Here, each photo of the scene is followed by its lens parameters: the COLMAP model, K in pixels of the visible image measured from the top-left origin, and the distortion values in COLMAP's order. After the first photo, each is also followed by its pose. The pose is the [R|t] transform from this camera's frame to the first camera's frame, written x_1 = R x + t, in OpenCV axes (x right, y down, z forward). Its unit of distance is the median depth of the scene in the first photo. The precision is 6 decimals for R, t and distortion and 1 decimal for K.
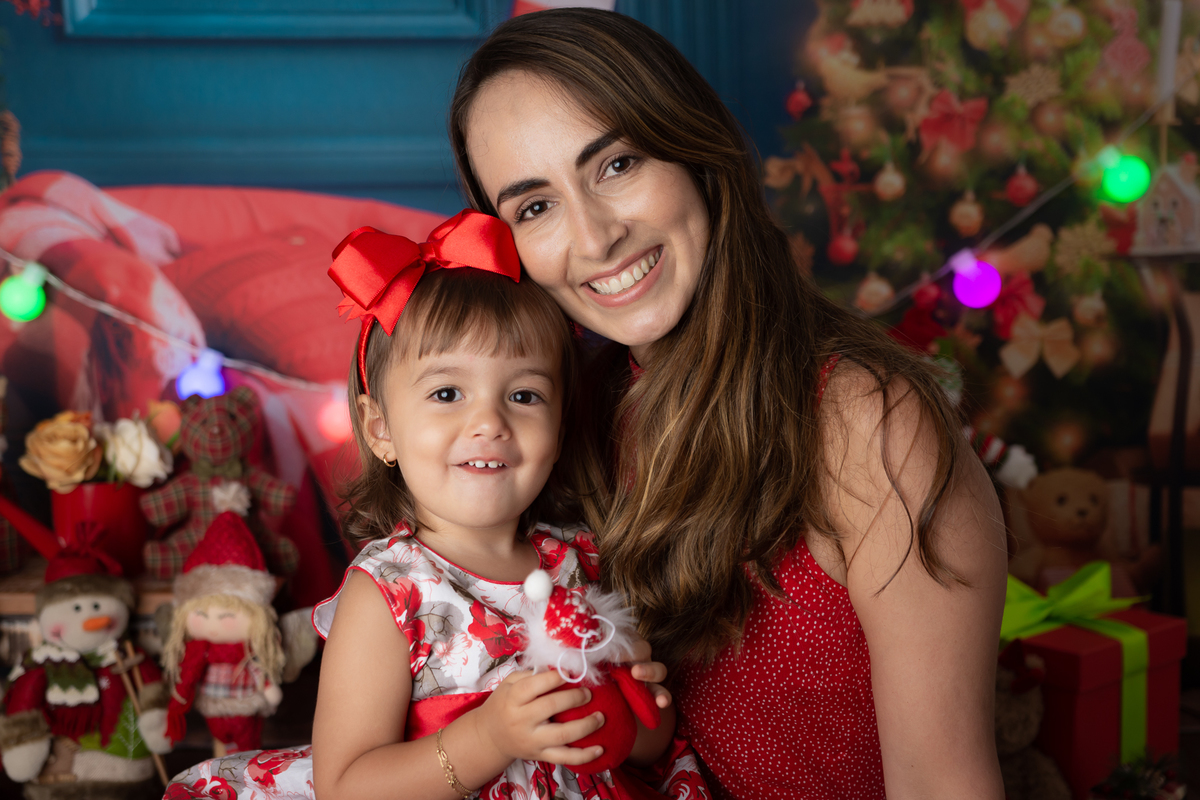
lens RADIAL K [[1848.5, 0, 593.4], [0, 1848.5, 397.9], [0, 0, 1]] dist [-0.006964, 0.029719]
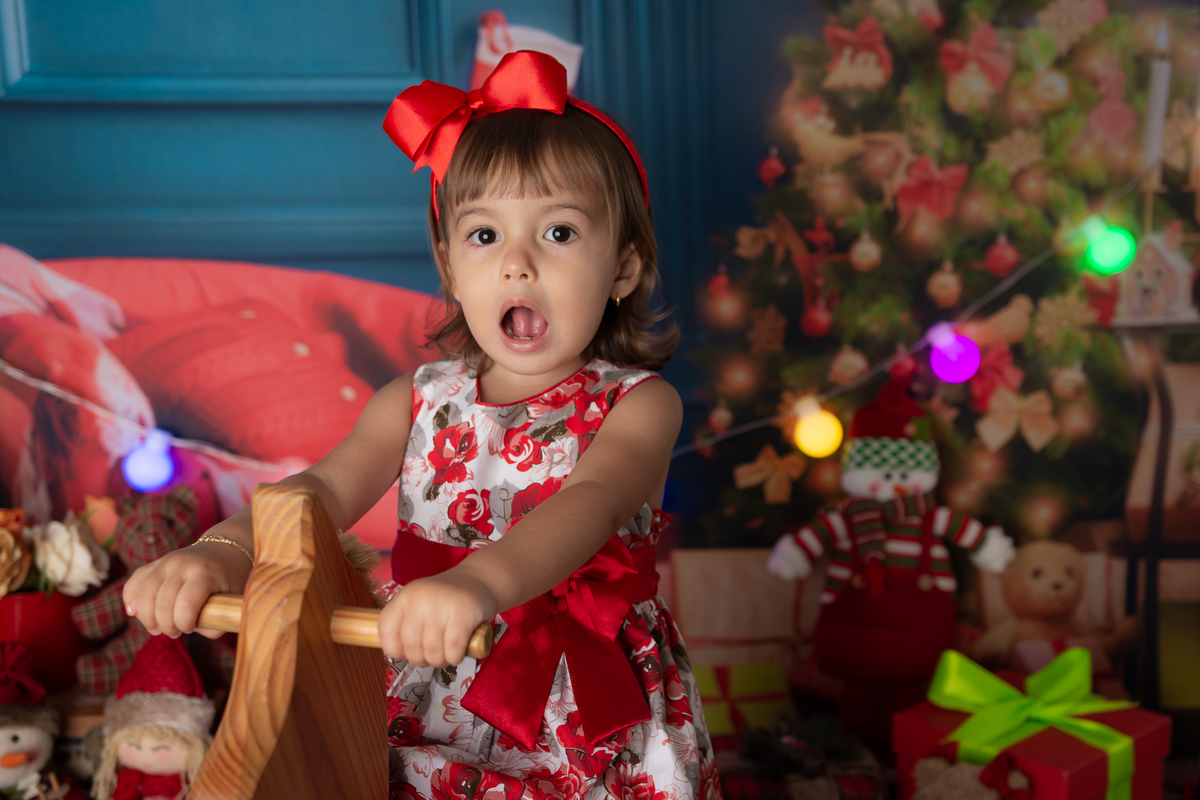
lens RADIAL K [[1562.3, 0, 601.3], [0, 1562.3, 398.2], [0, 0, 1]] dist [-0.002591, -0.003627]
pose [[0.999923, -0.000583, 0.012435, 0.012581], [-0.000012, 0.998860, 0.047738, -0.079722], [-0.012449, -0.047734, 0.998783, 0.185735]]
